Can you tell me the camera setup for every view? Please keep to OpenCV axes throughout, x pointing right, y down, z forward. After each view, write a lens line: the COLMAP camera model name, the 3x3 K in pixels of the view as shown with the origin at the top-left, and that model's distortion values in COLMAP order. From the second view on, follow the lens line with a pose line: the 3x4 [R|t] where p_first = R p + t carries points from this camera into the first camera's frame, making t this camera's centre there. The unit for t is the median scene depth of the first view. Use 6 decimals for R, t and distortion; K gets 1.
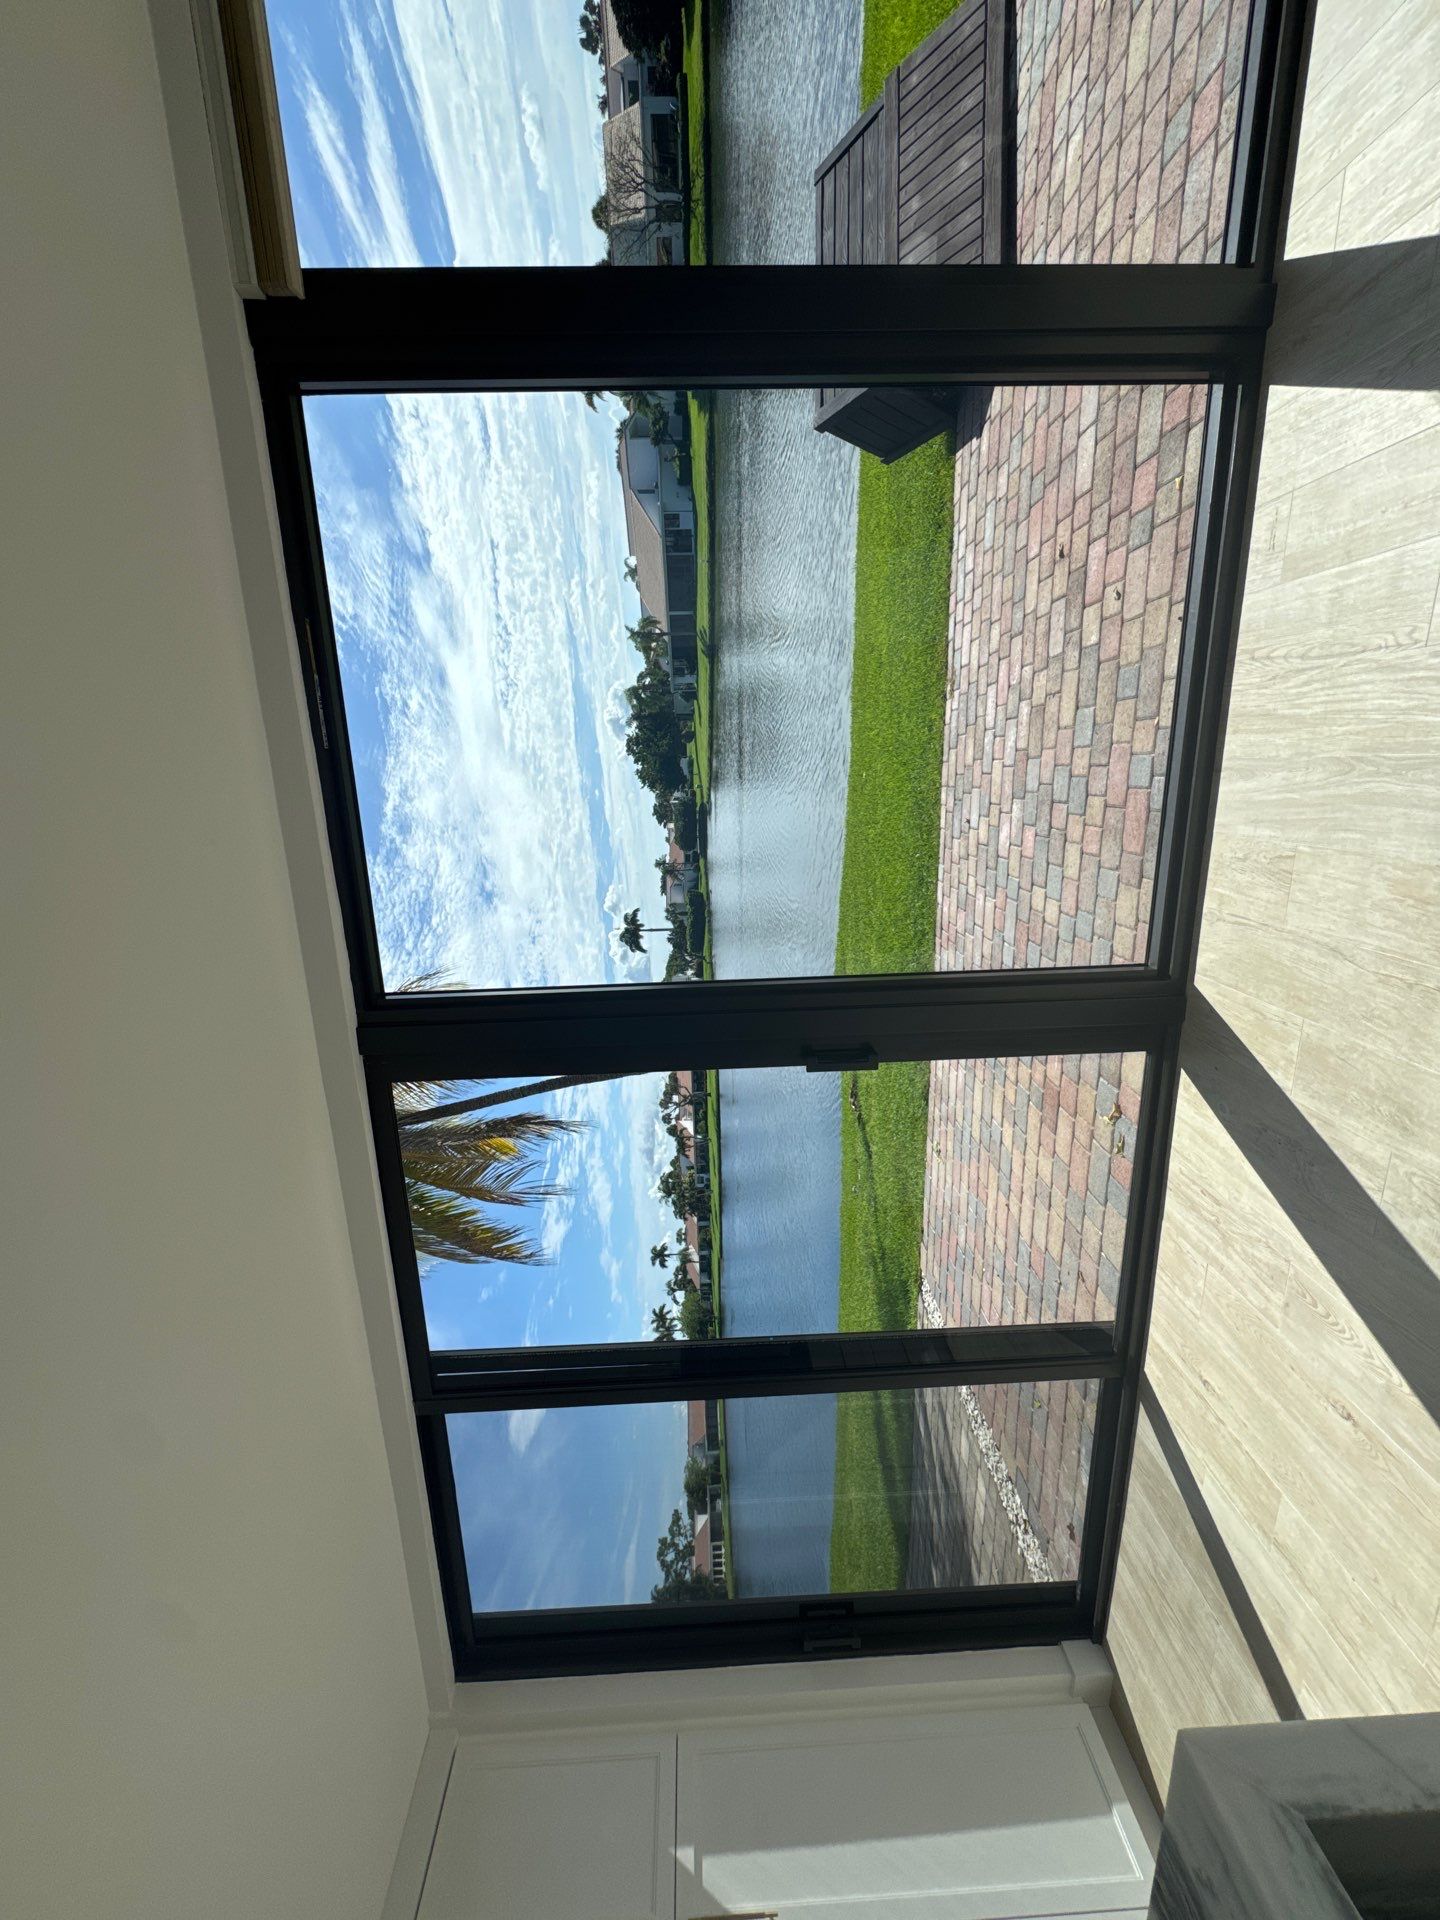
lens RADIAL K [[765.3, 0, 720.0], [0, 765.3, 960.0], [0, 0, 1]] dist [-0.002921, 0.000792]
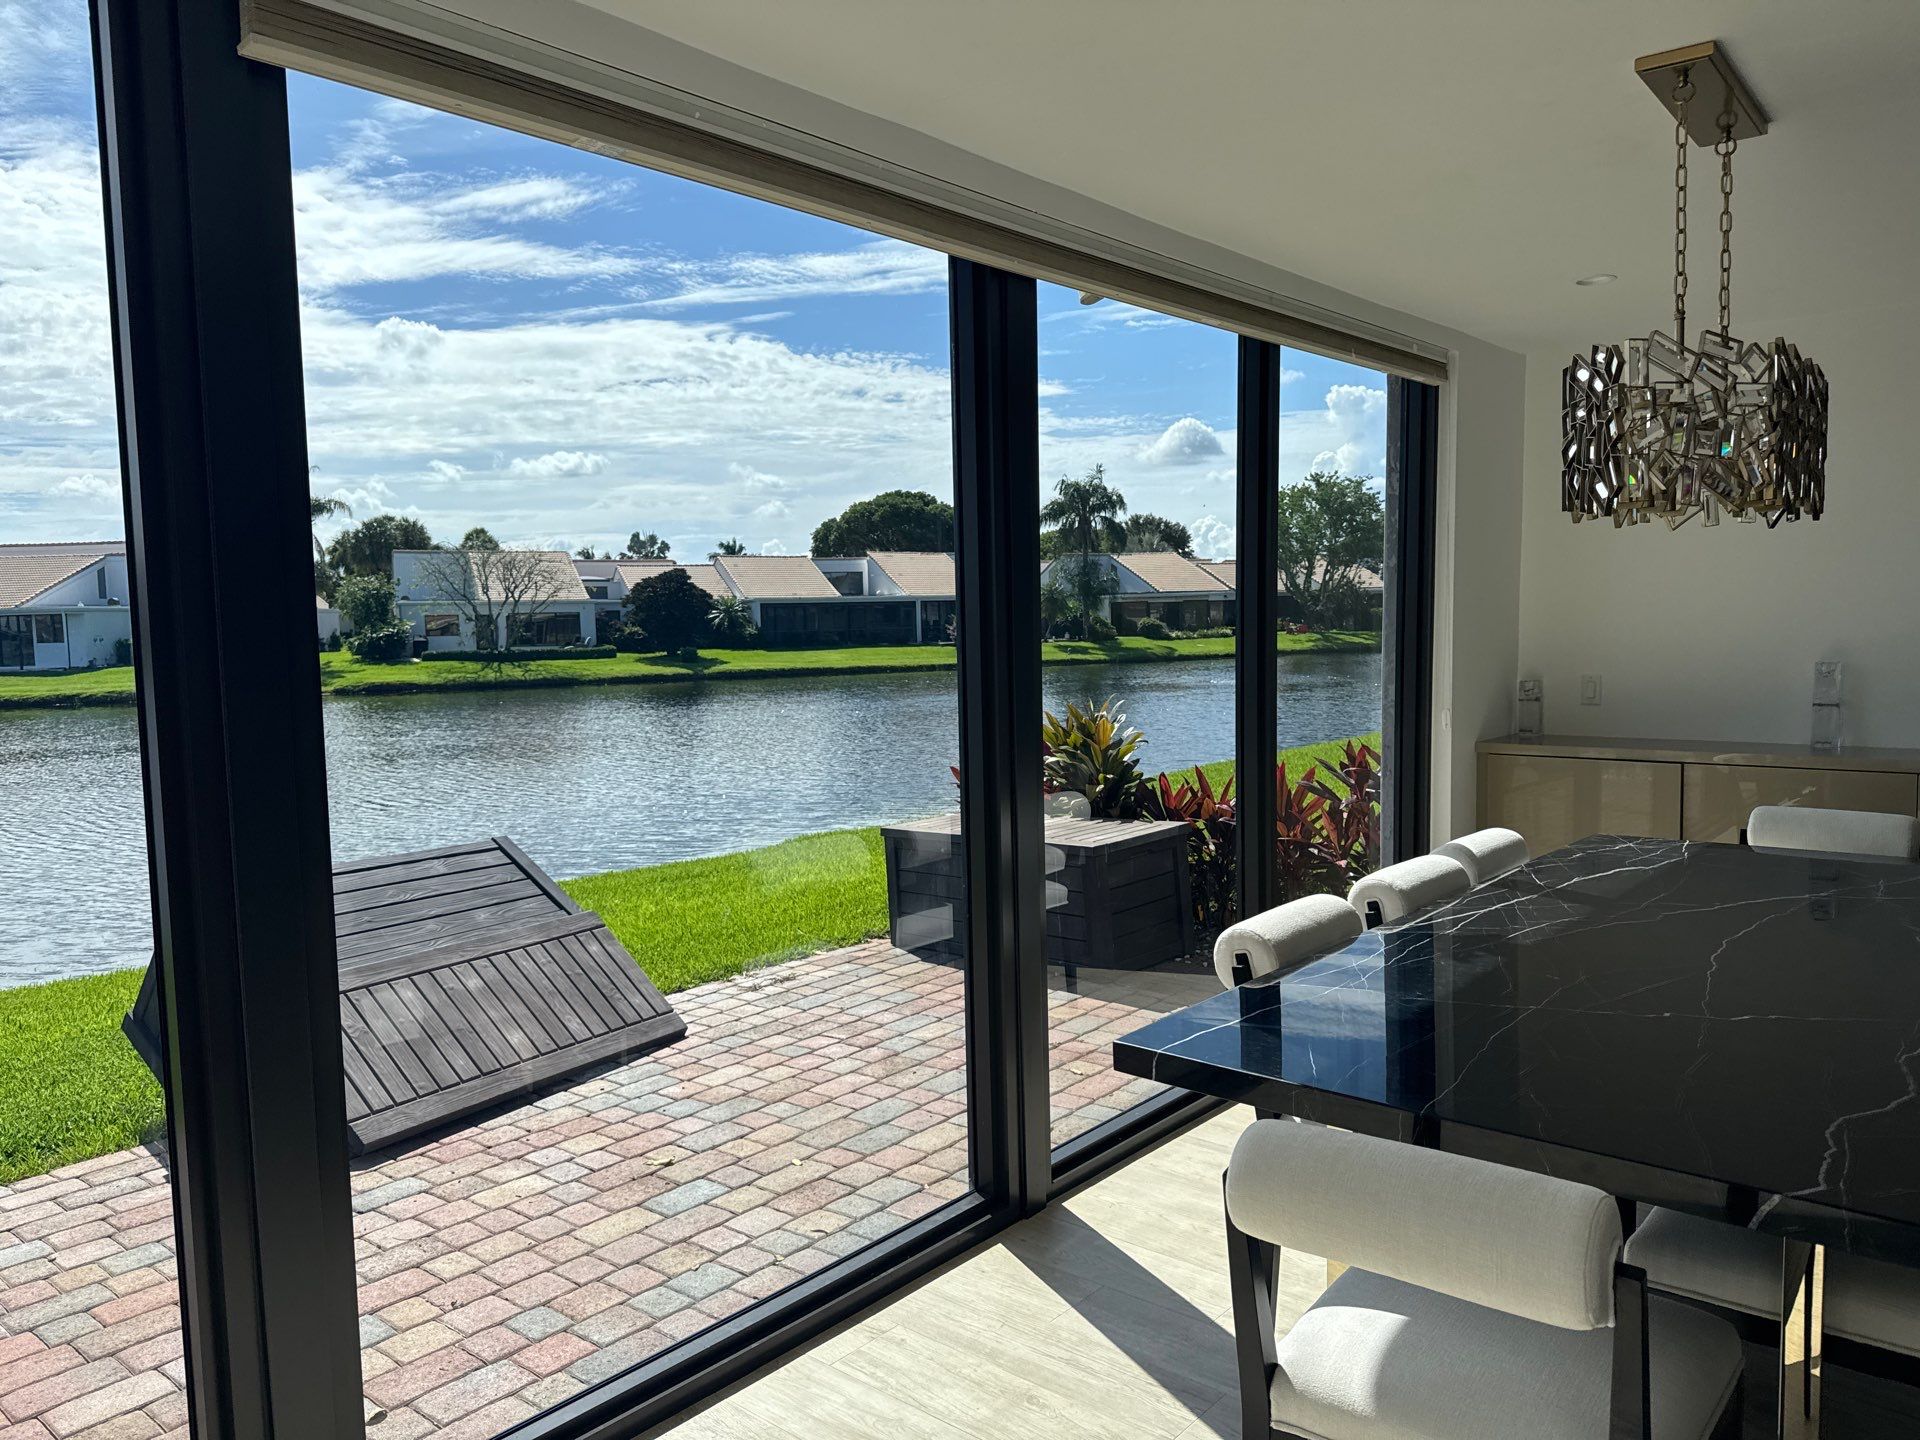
lens RADIAL K [[1320.4, 0, 960.0], [0, 1320.4, 720.0], [0, 0, 1]] dist [0.140237, -0.189797]
pose [[0.036657, 0.998896, 0.029383, -0.003557], [-0.450041, 0.042753, -0.891984, -0.019530], [-0.892255, 0.019474, 0.451111, 0.002825]]
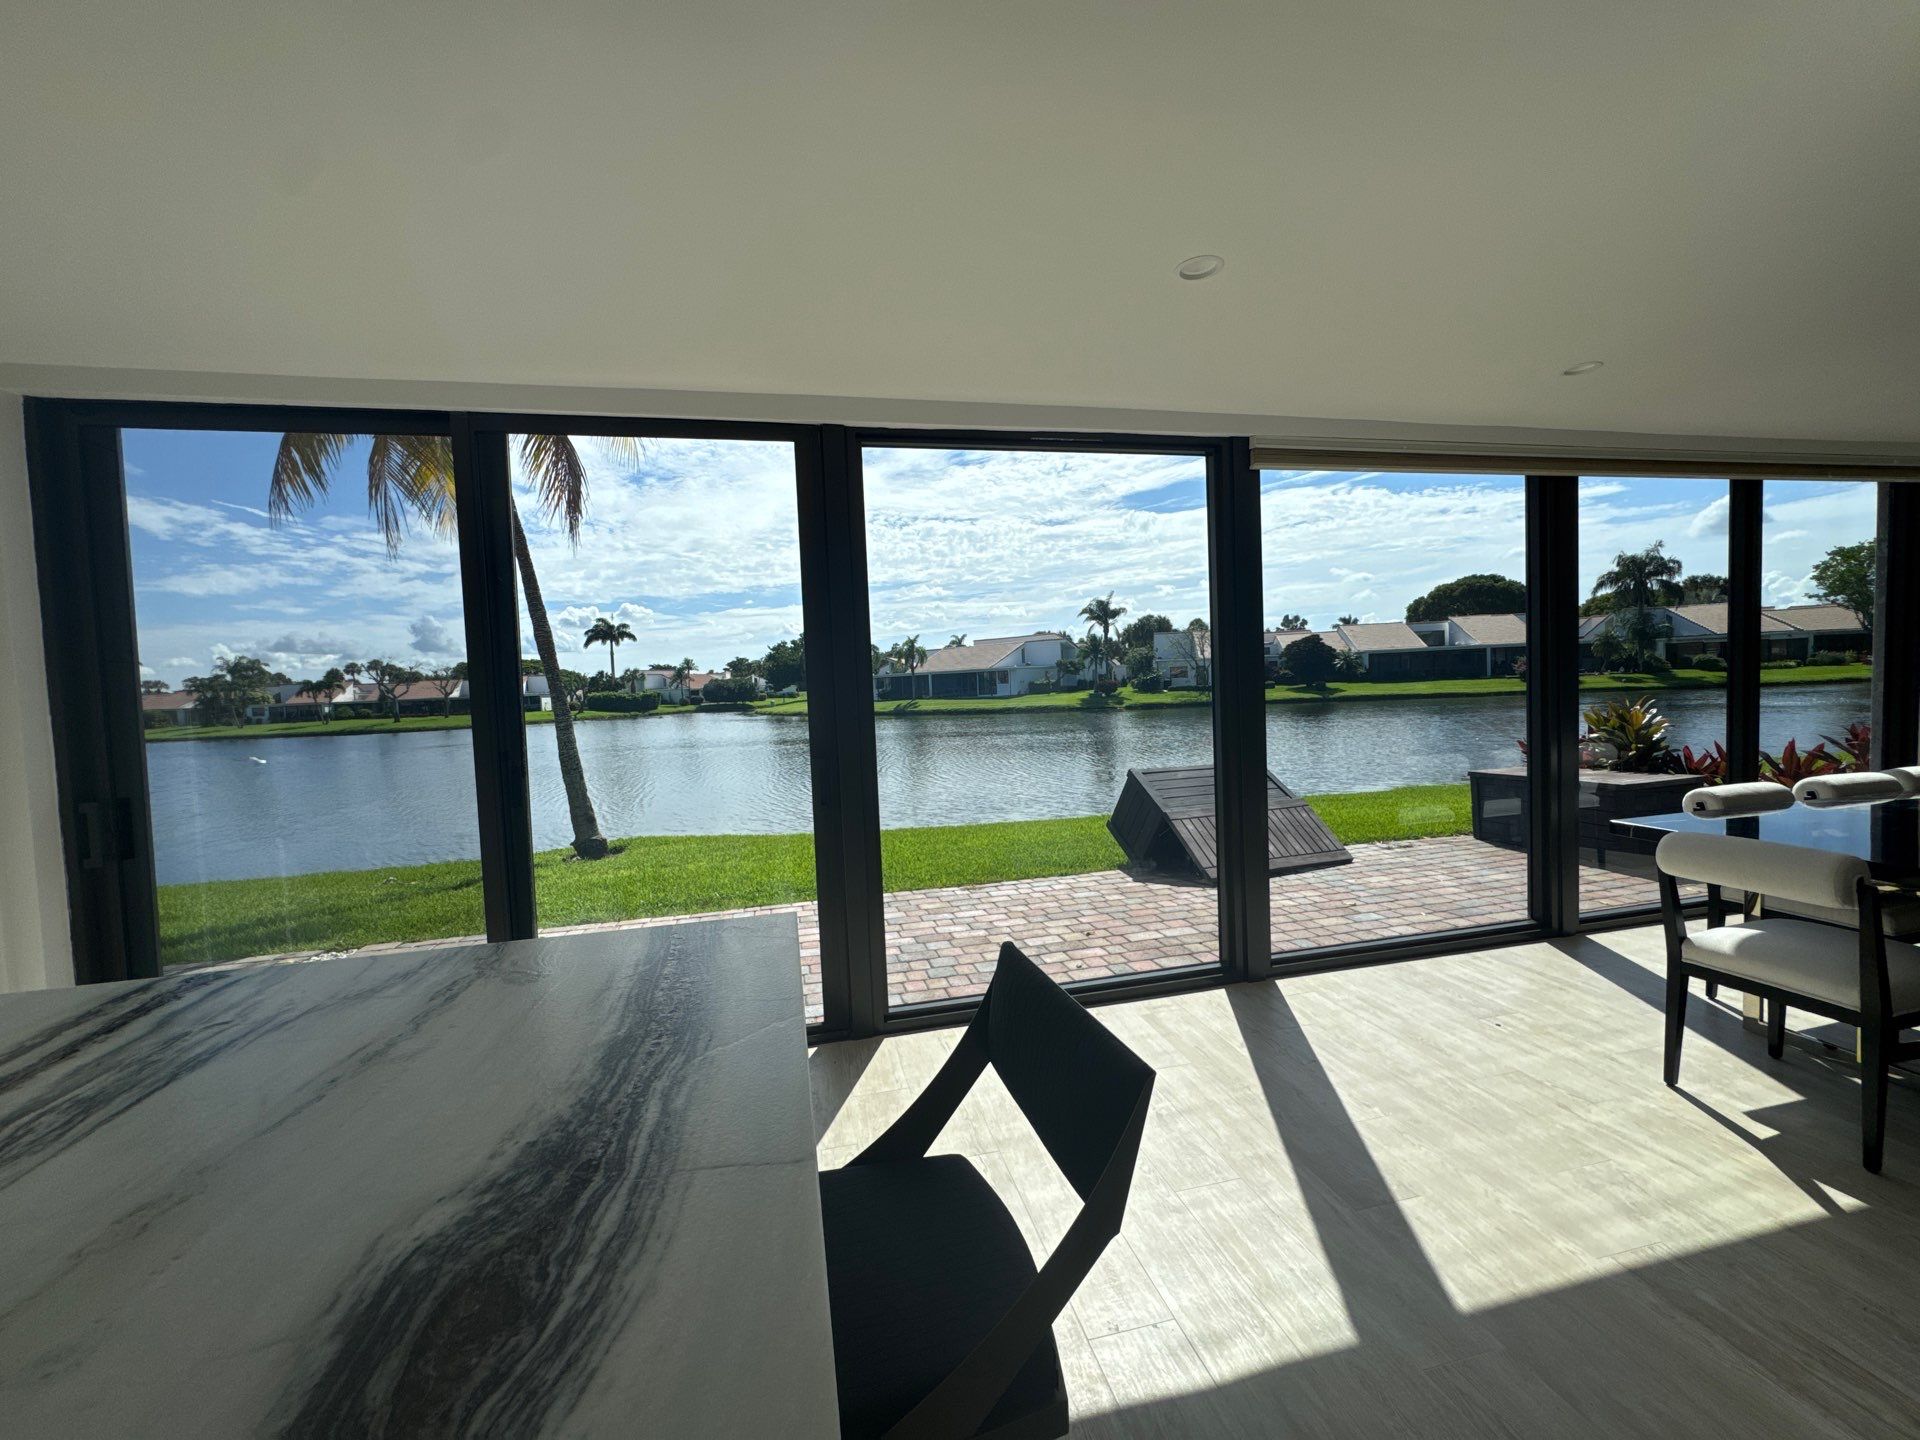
lens RADIAL K [[808.2, 0, 929.3], [0, 808.2, 723.7], [0, 0, 1]] dist [-0.000994, -0.000061]
pose [[0.025030, 0.999683, -0.002829, 0.010068], [-0.891052, 0.021027, -0.453414, 0.098687], [-0.453211, 0.013869, 0.891295, -0.054856]]
